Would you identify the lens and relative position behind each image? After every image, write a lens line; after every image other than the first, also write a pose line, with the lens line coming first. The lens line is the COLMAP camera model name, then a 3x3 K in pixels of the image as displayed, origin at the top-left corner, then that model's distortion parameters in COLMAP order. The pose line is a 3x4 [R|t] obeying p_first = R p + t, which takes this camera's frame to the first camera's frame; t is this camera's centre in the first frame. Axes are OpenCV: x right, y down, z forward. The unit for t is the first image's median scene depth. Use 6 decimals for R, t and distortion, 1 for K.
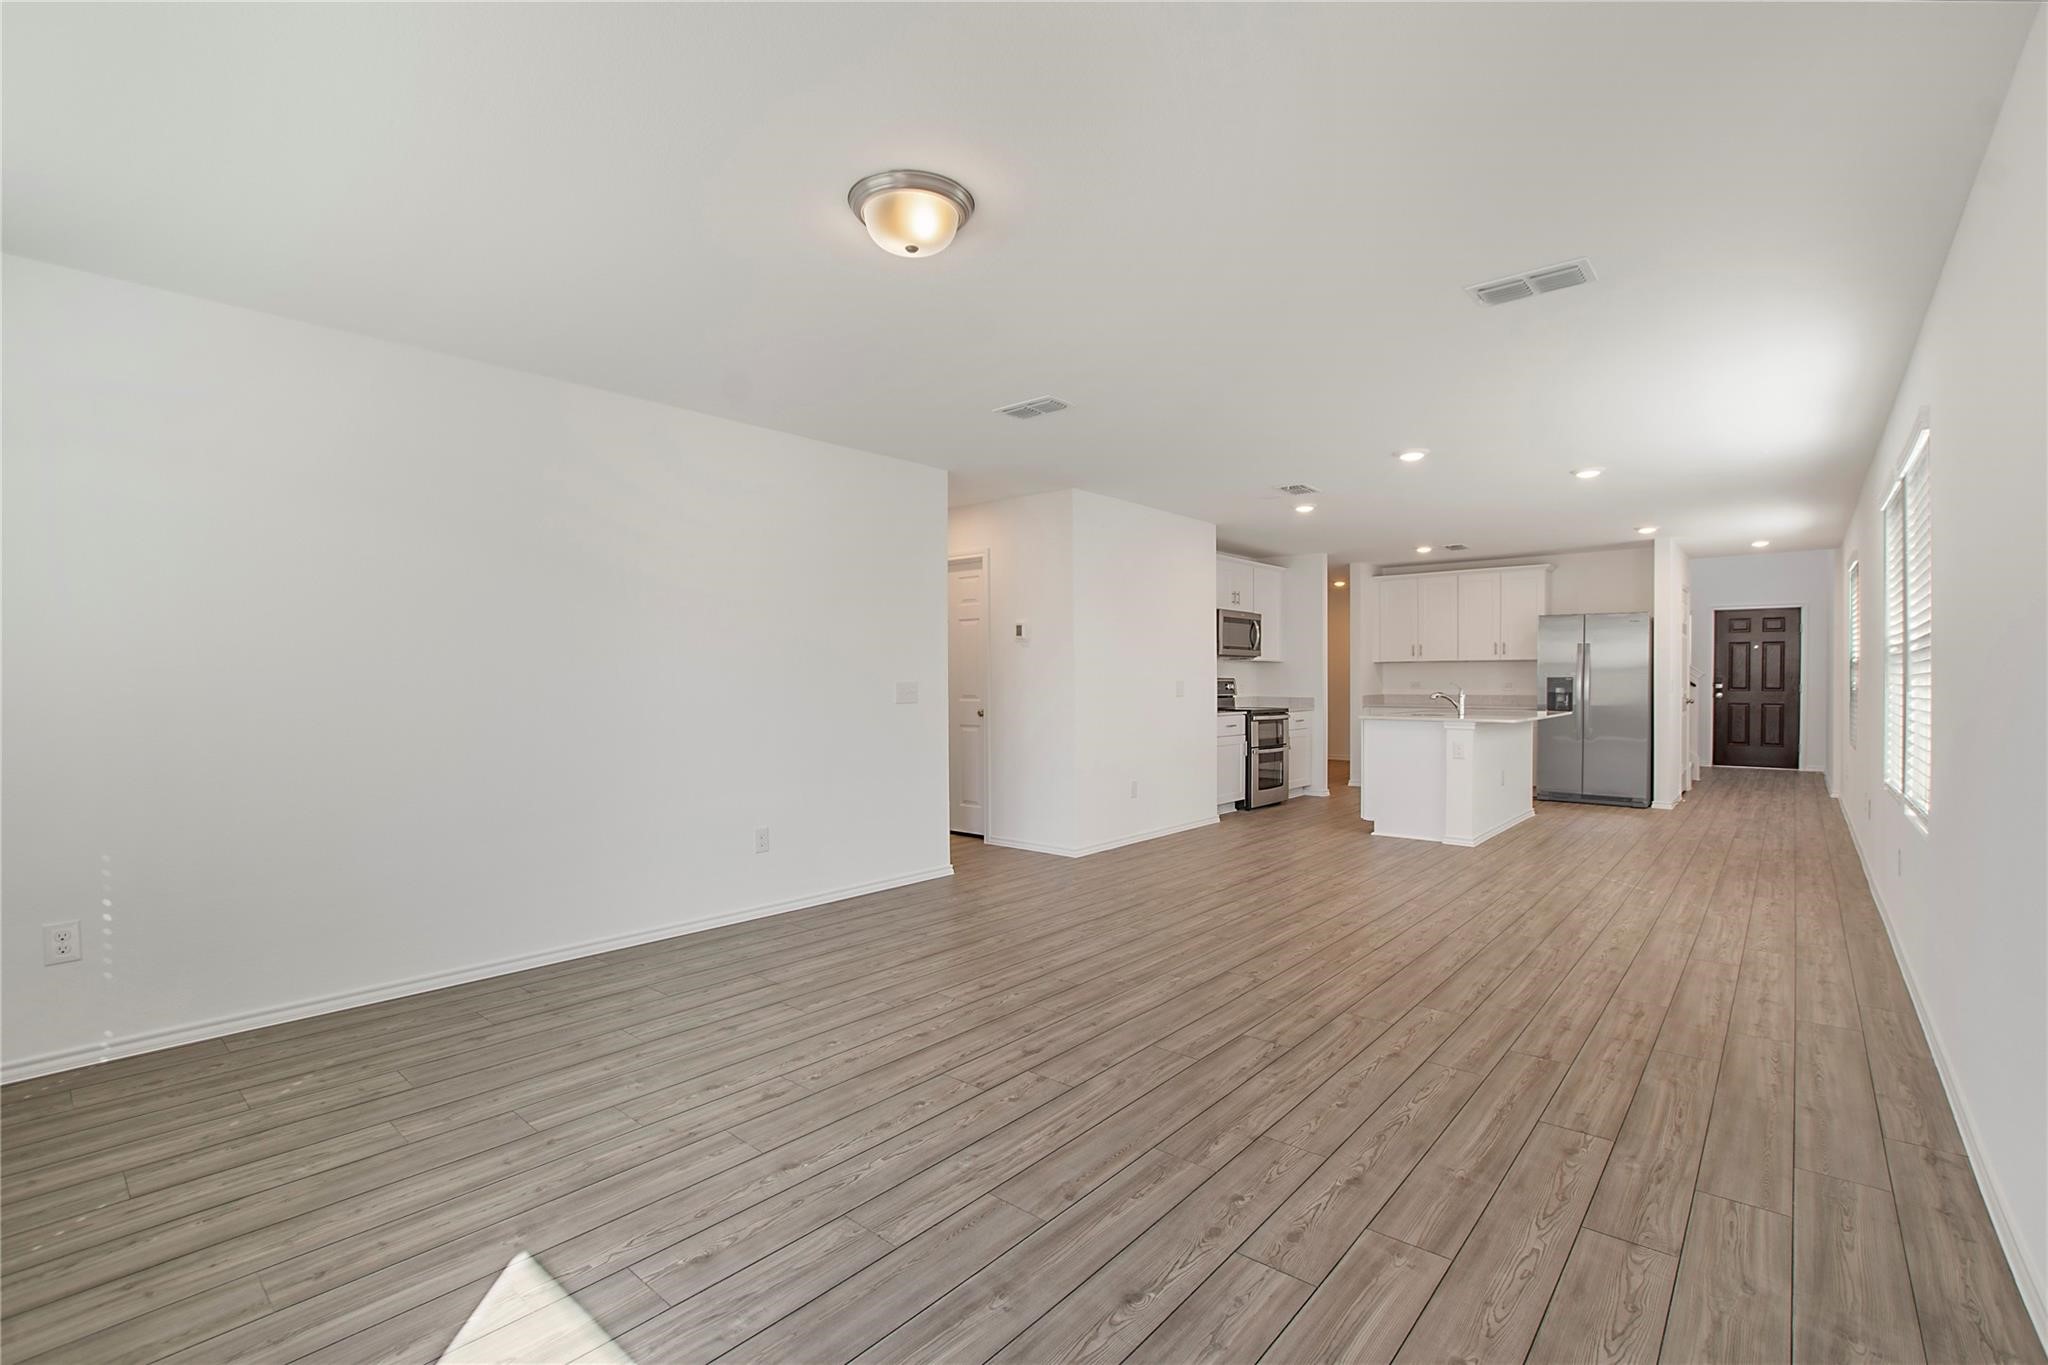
lens RADIAL K [[905.7, 0, 1078.6], [0, 905.7, 669.2], [0, 0, 1]] dist [-0.030716, 0.002371]
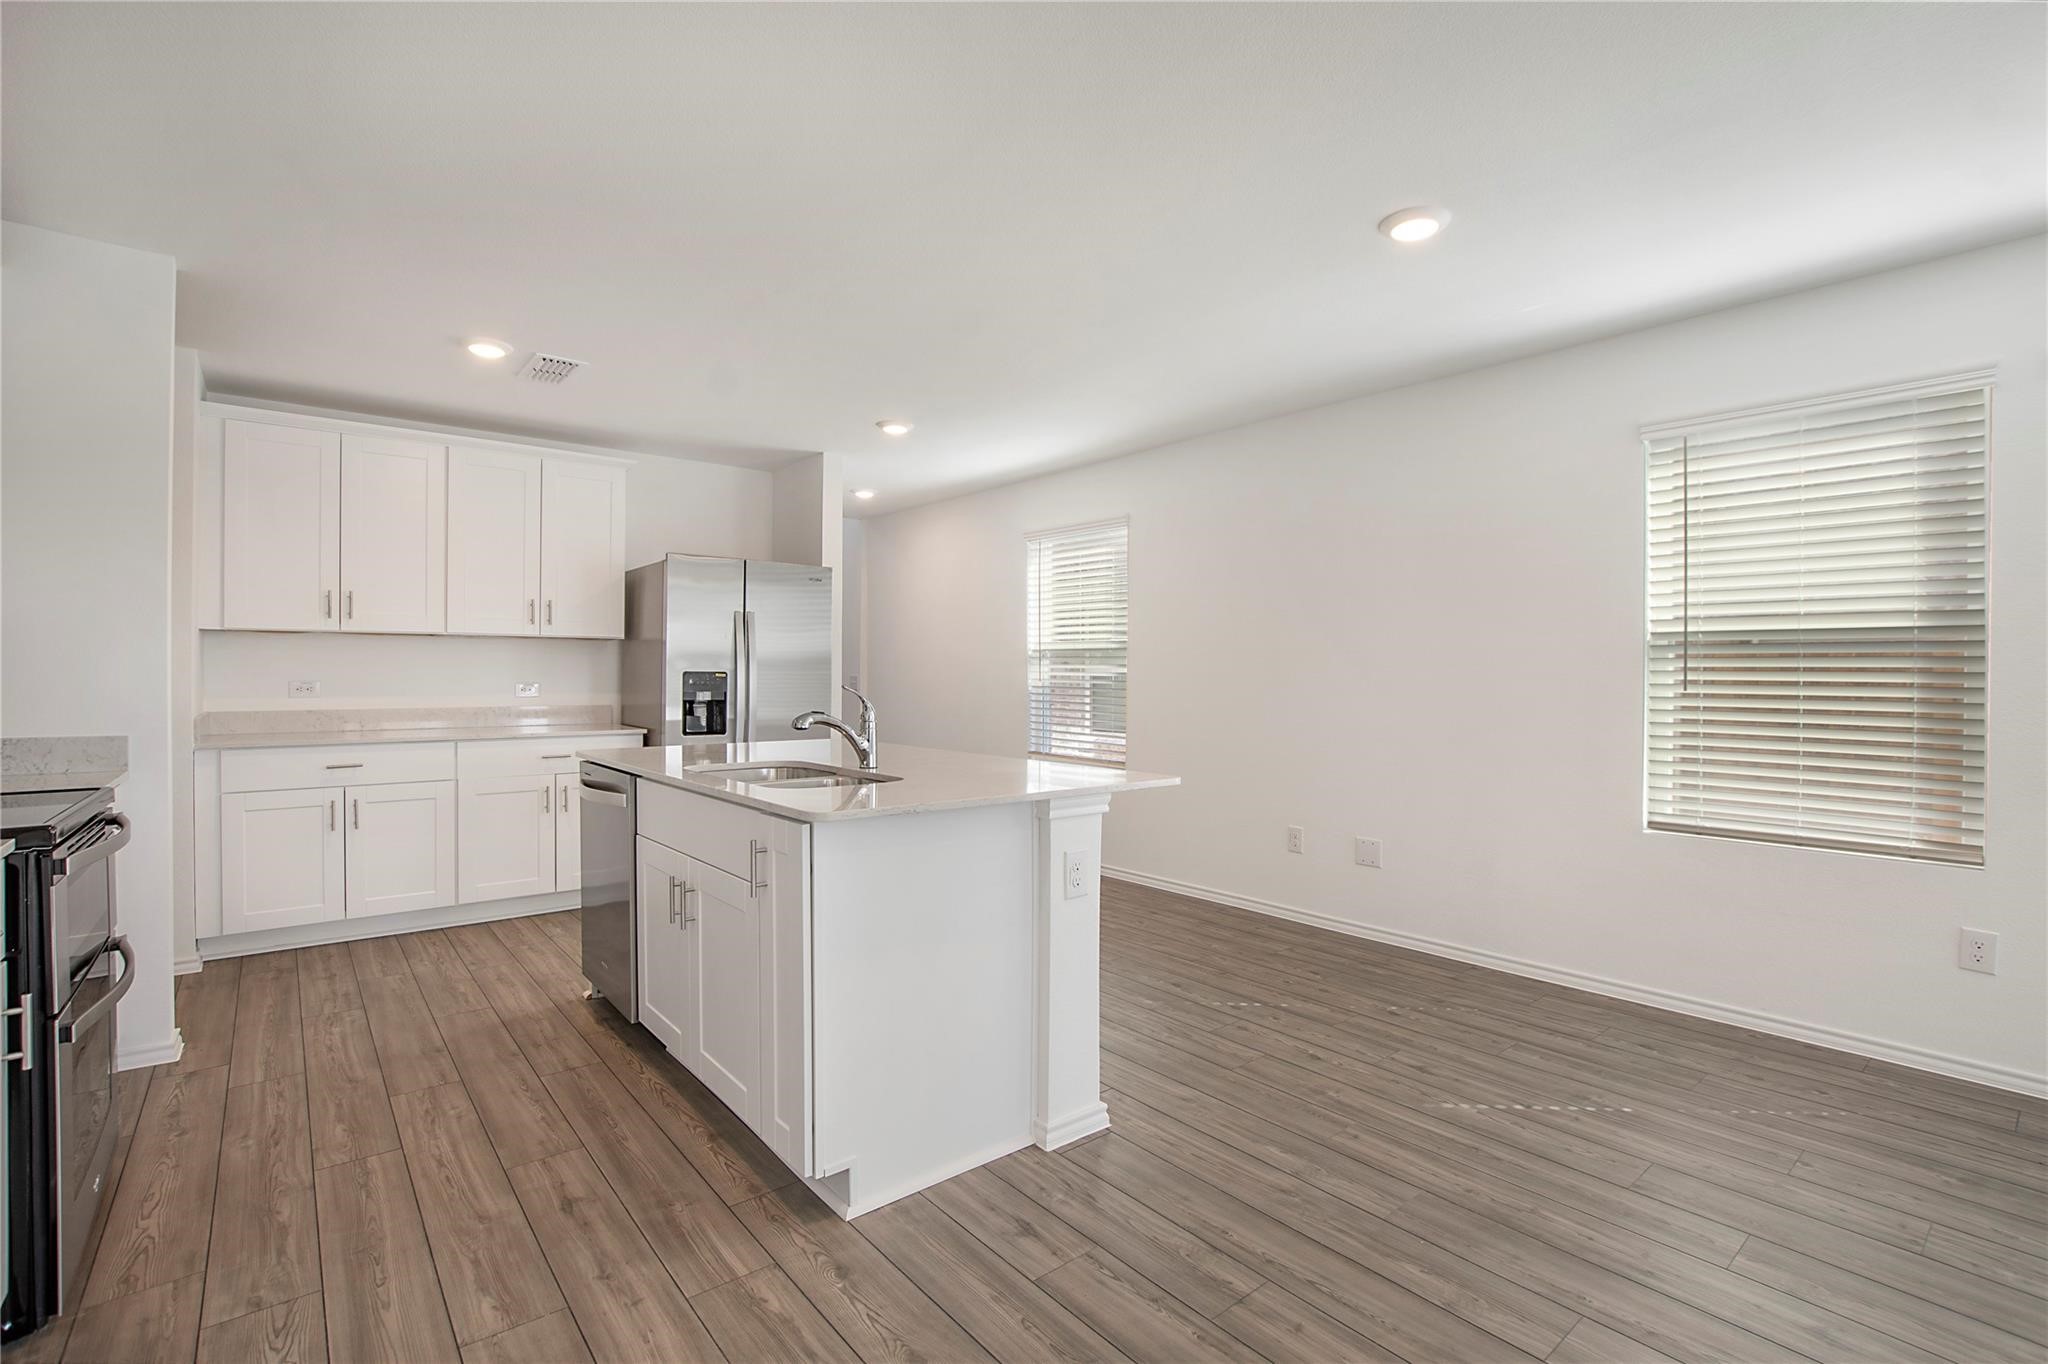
lens RADIAL K [[905.7, 0, 1014.6], [0, 905.7, 672.9], [0, 0, 1]] dist [-0.030716, 0.002371]
pose [[0.211210, 0.006962, 0.977416, 0.038539], [-0.019375, 0.999808, -0.002935, 0.006238], [-0.977249, -0.018317, 0.211304, 0.607023]]
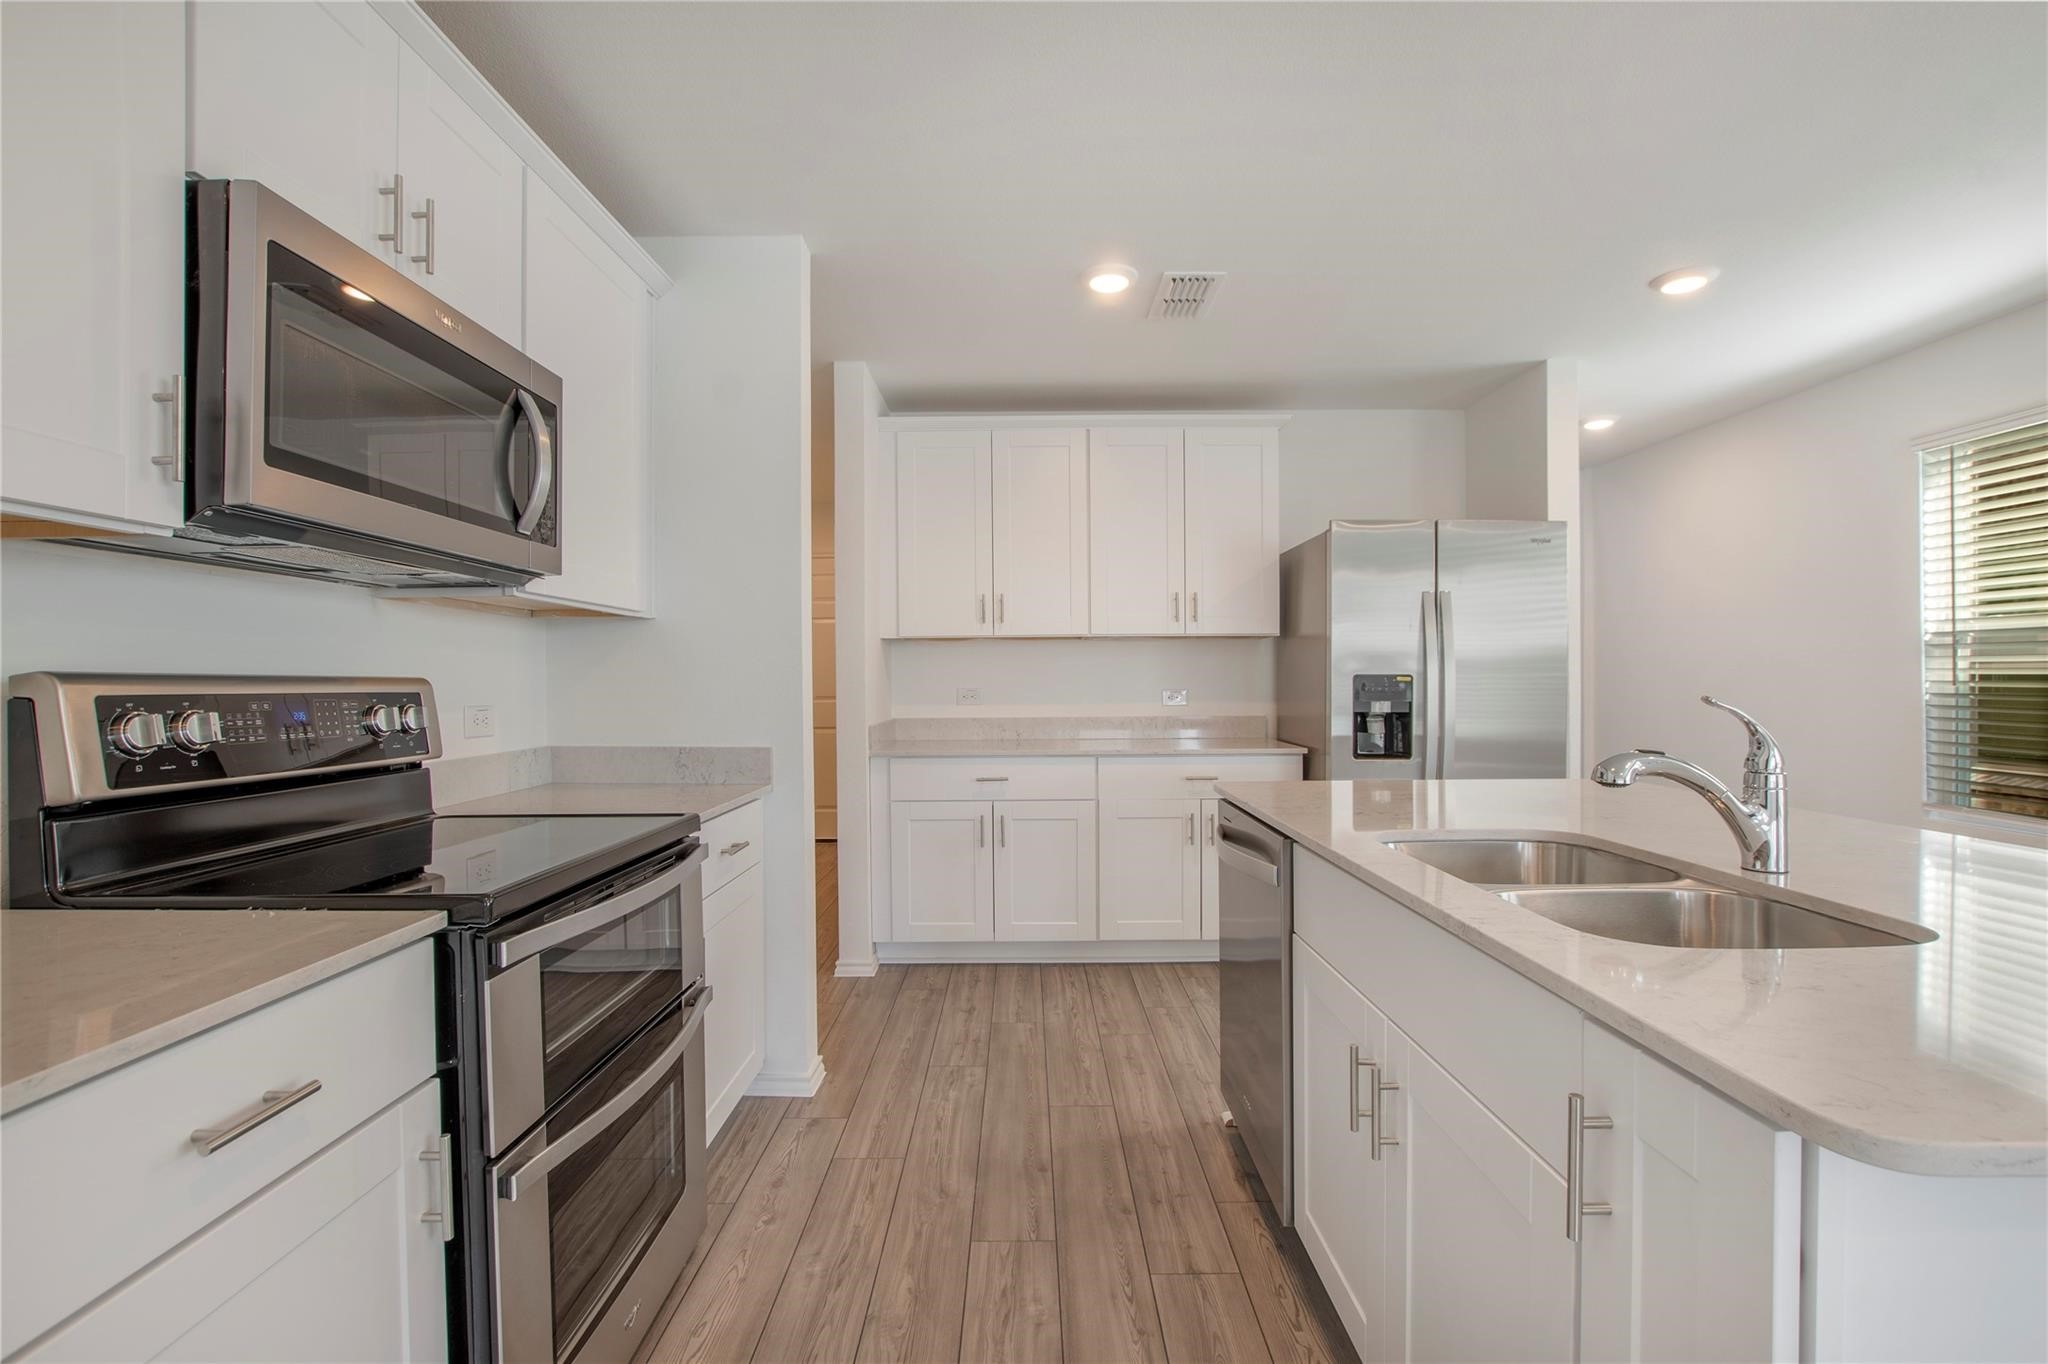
lens RADIAL K [[905.7, 0, 1031.6], [0, 905.7, 689.0], [0, 0, 1]] dist [-0.030716, 0.002371]
pose [[0.780009, -0.005815, 0.625741, 0.137365], [-0.007138, 0.999809, 0.018189, 0.007637], [-0.625727, -0.018654, 0.779819, 0.675319]]
